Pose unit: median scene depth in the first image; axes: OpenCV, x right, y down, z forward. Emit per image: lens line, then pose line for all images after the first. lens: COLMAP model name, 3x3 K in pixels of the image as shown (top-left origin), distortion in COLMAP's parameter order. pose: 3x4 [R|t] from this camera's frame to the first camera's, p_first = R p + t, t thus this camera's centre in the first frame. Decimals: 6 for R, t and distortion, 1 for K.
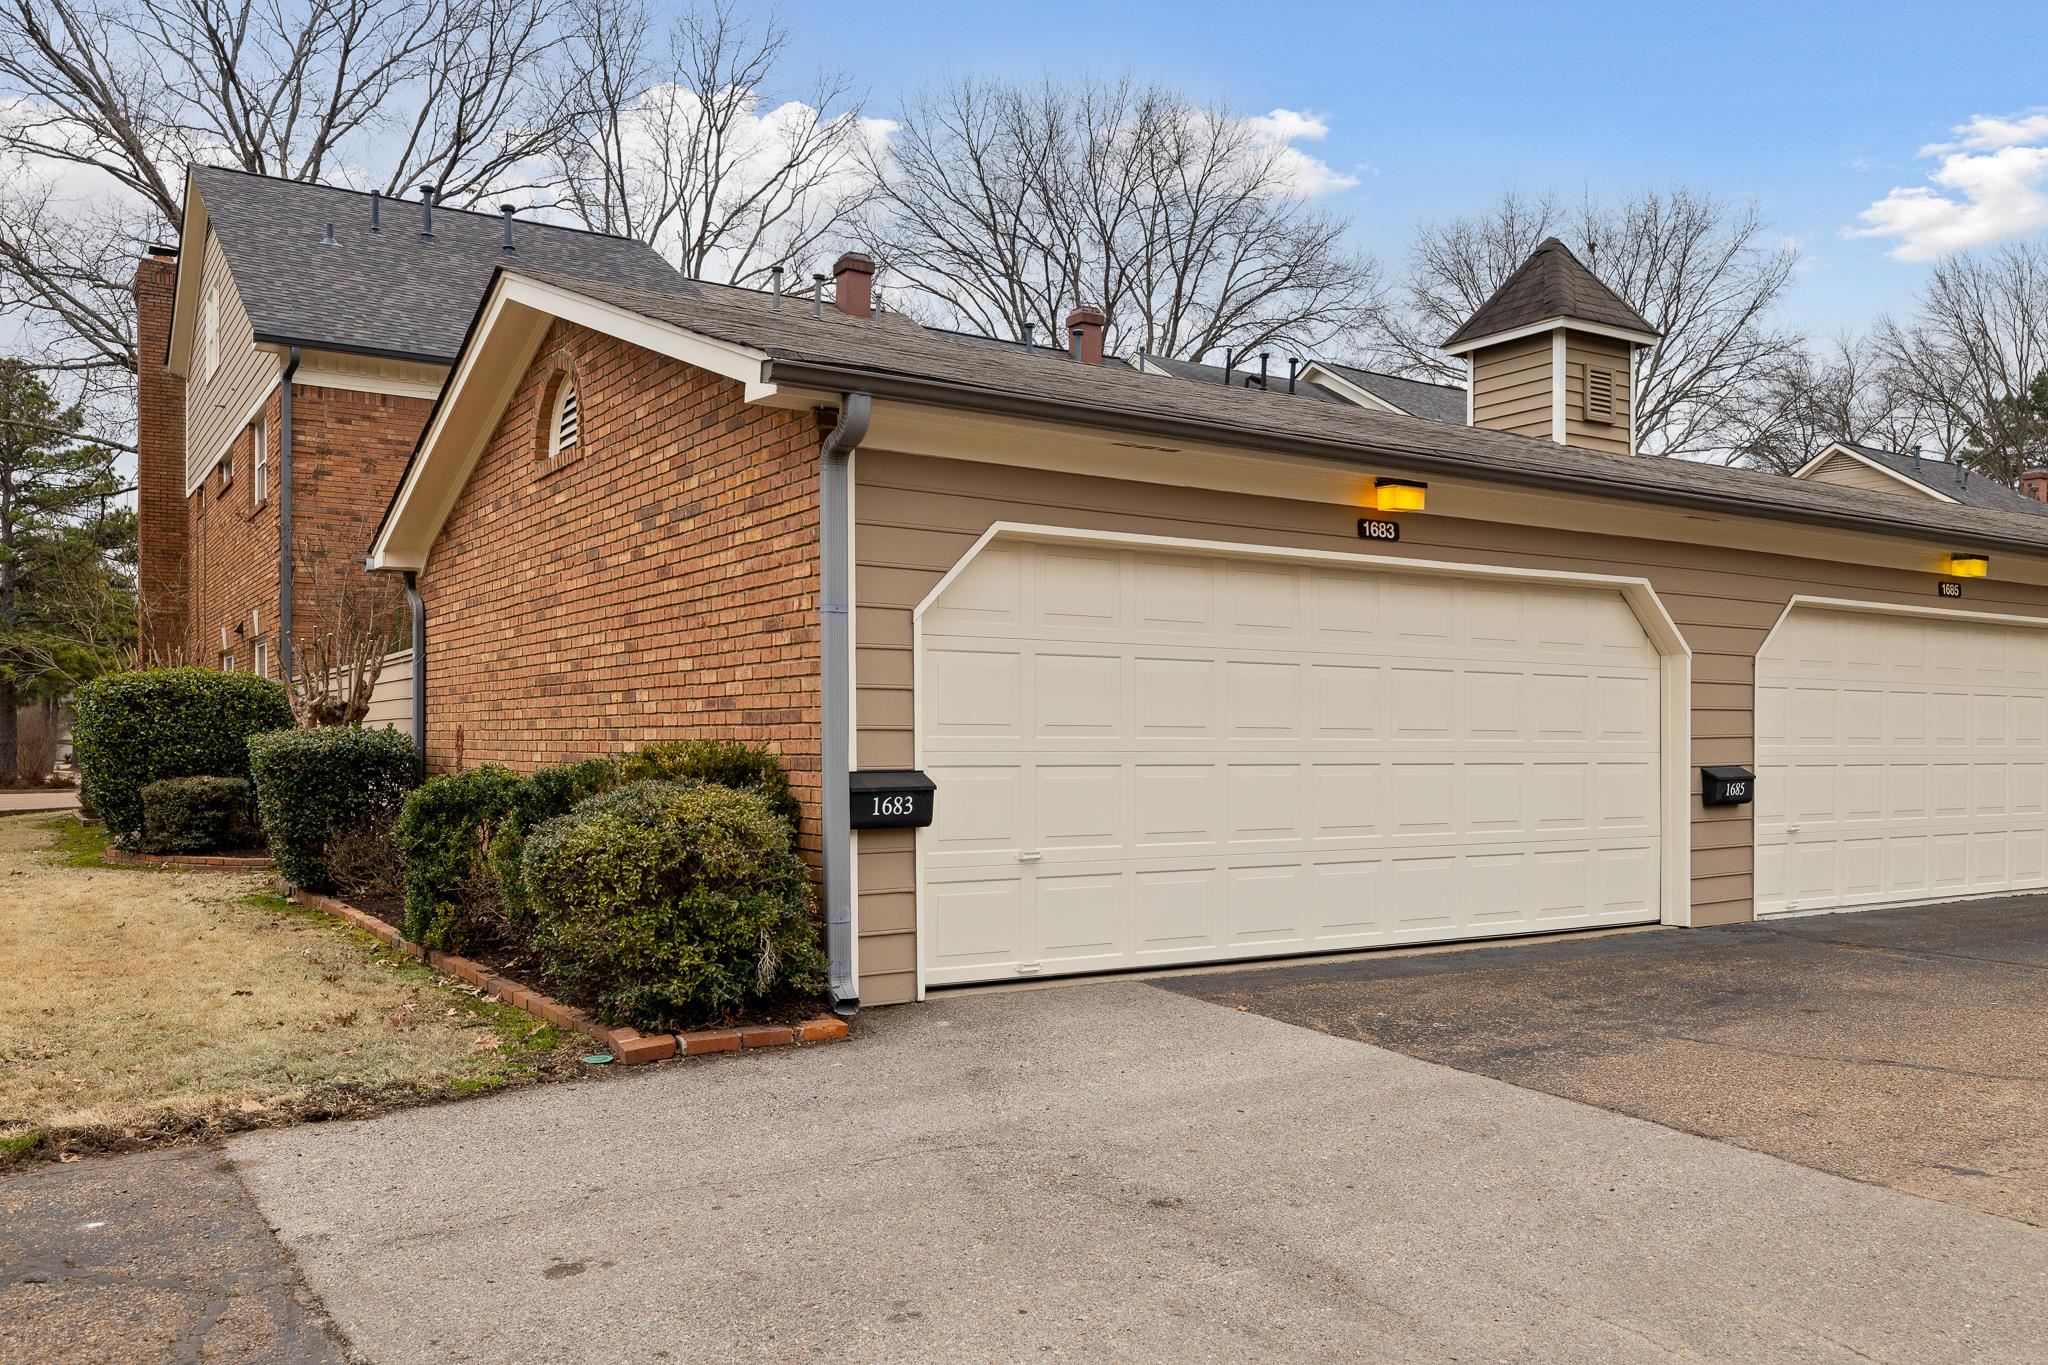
lens RADIAL K [[1589.5, 0, 1024.3], [0, 1589.5, 700.6], [0, 0, 1]] dist [-0.005530, -0.003058]
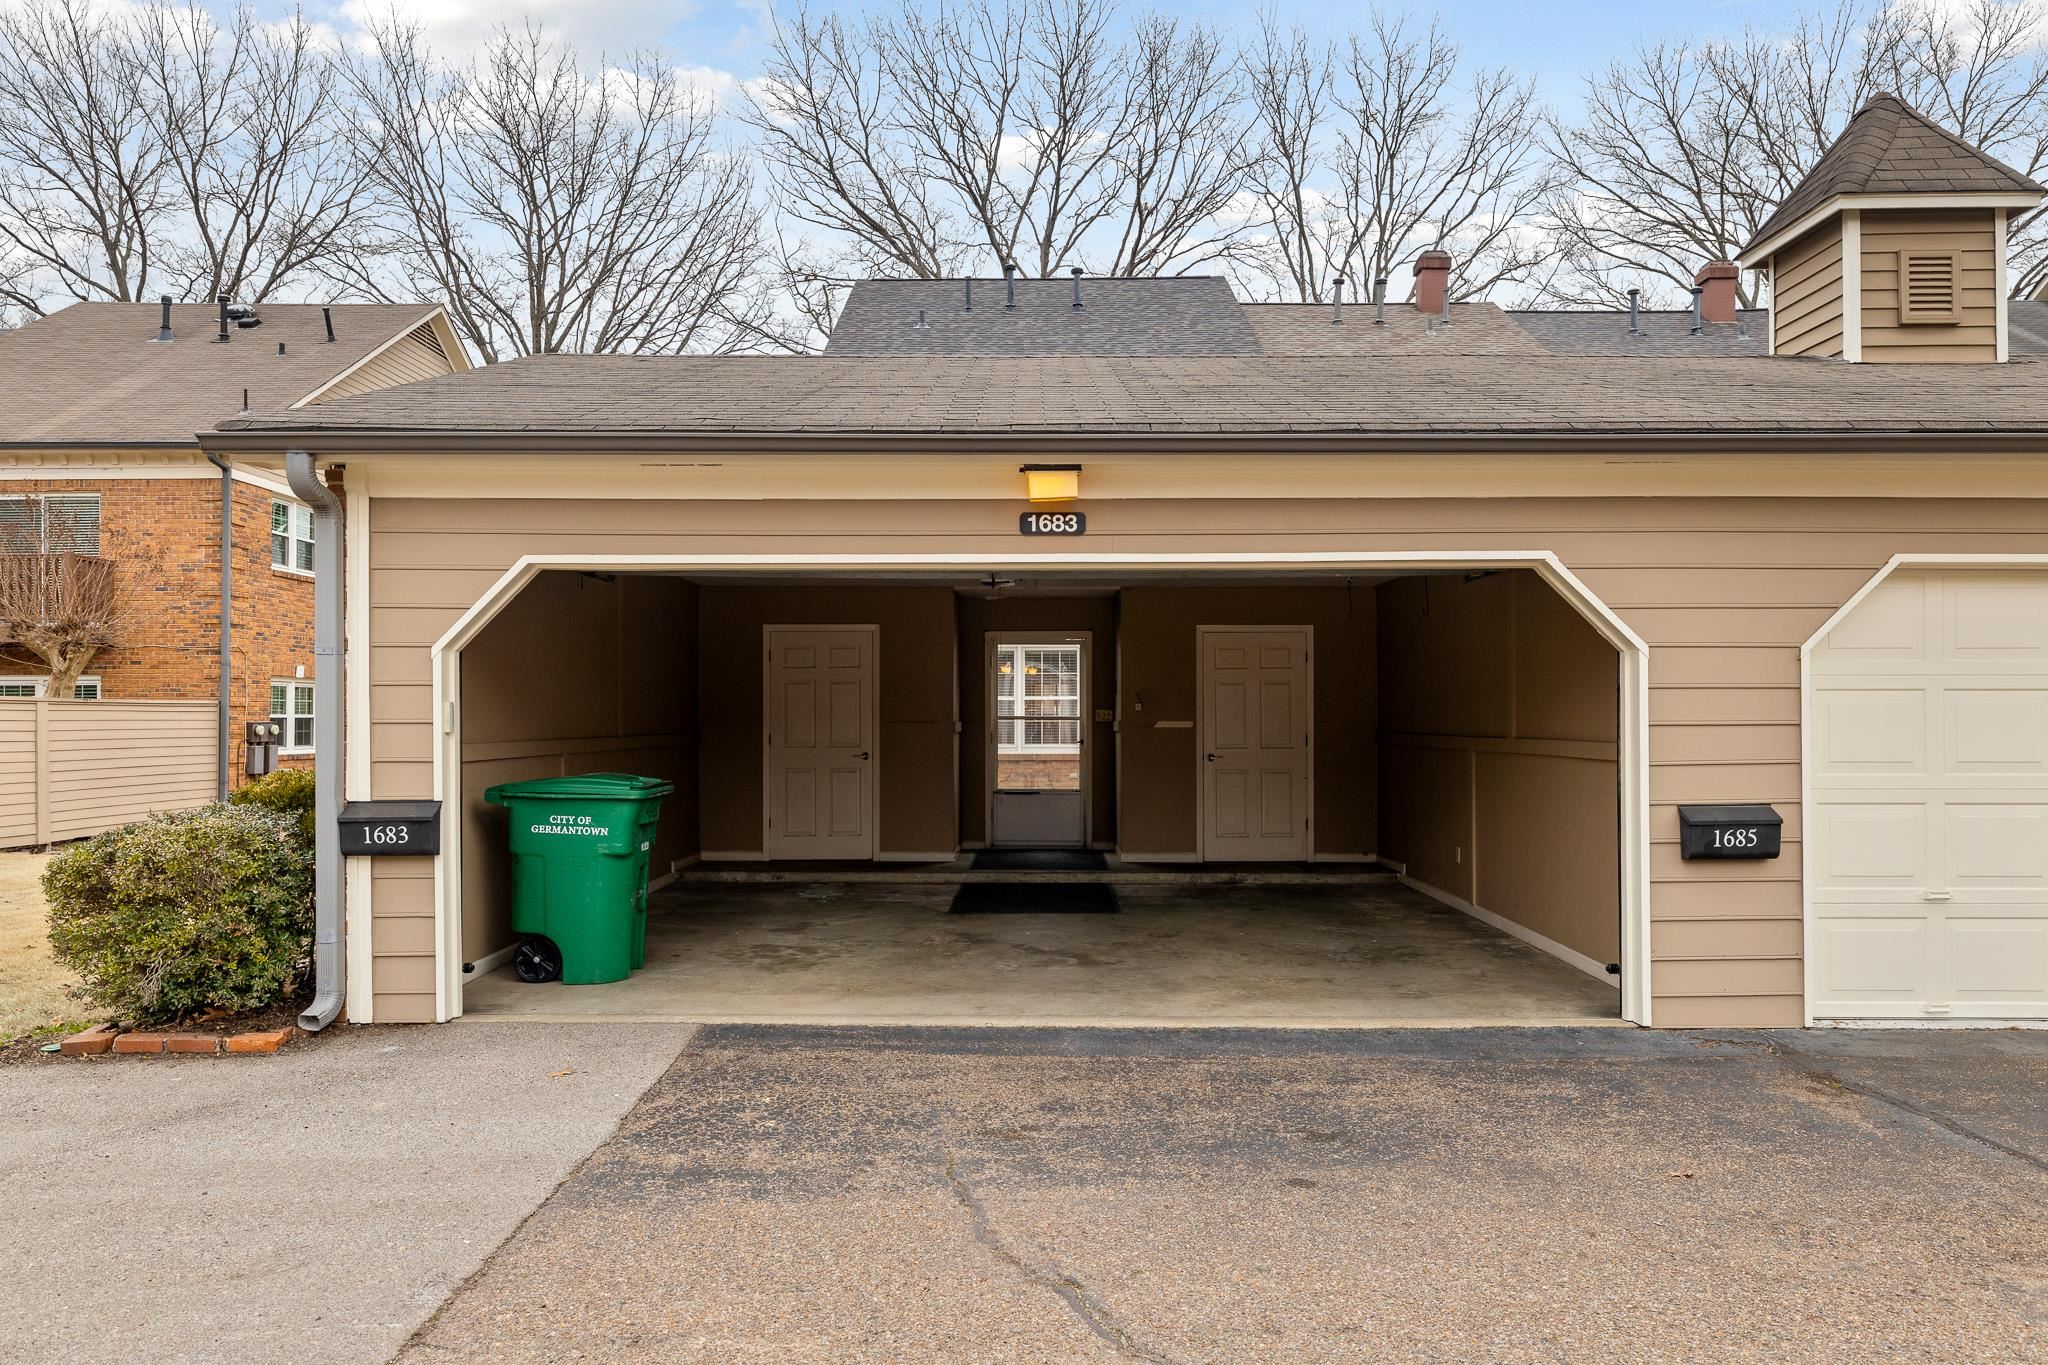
lens RADIAL K [[1414.7, 0, 1024.7], [0, 1414.7, 678.6], [0, 0, 1]] dist [0.007773, -0.006360]
pose [[0.837798, -0.018234, -0.545676, 0.515096], [0.017038, 0.999829, -0.007250, -0.015319], [0.545714, -0.003223, 0.837965, 0.291456]]
